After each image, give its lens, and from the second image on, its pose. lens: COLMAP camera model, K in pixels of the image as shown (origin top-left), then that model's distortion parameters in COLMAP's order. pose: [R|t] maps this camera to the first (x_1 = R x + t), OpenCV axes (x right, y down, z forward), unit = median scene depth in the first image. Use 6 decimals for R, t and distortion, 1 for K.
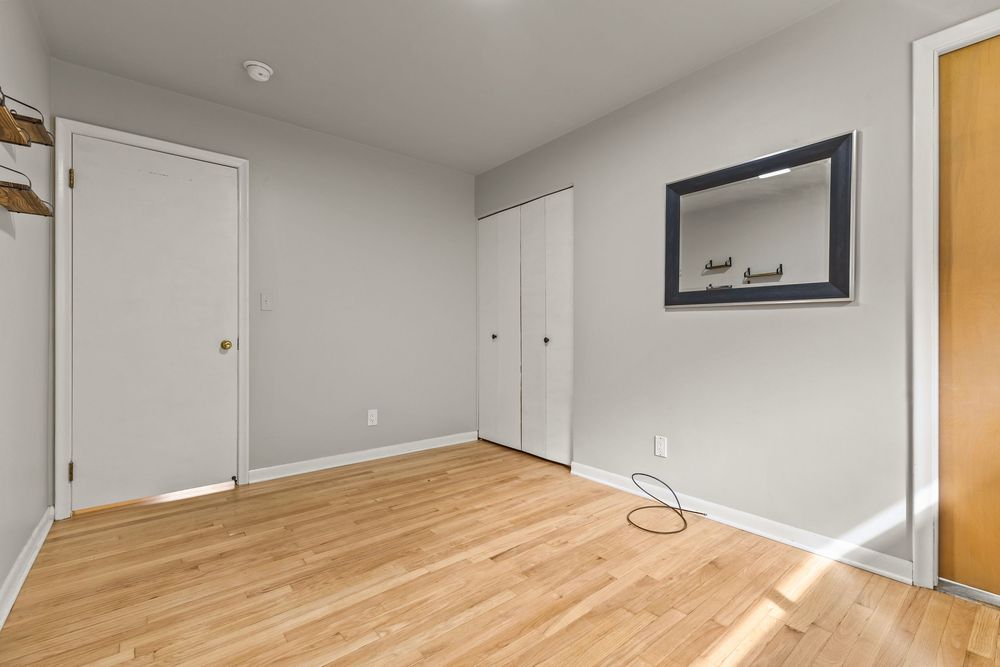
lens RADIAL K [[436.5, 0, 497.8], [0, 436.5, 331.1], [0, 0, 1]] dist [0.010977, -0.000187]
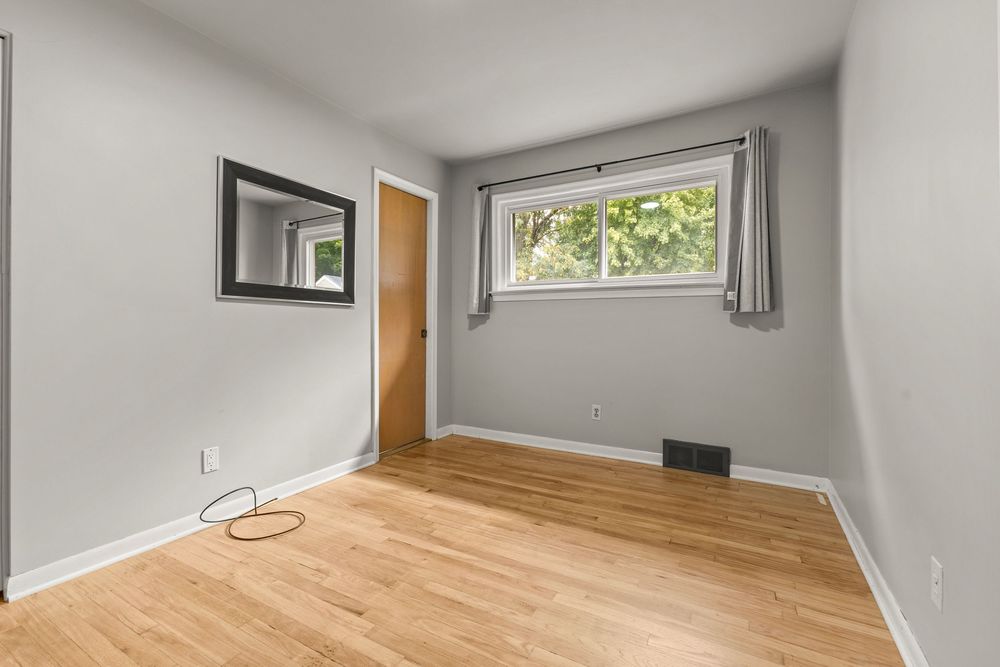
lens RADIAL K [[436.5, 0, 497.8], [0, 436.5, 331.1], [0, 0, 1]] dist [0.010977, -0.000187]
pose [[-0.368536, -0.011347, 0.929544, -0.818473], [-0.003949, 0.999936, 0.010640, 0.002280], [-0.929605, 0.000250, -0.368557, 1.045635]]
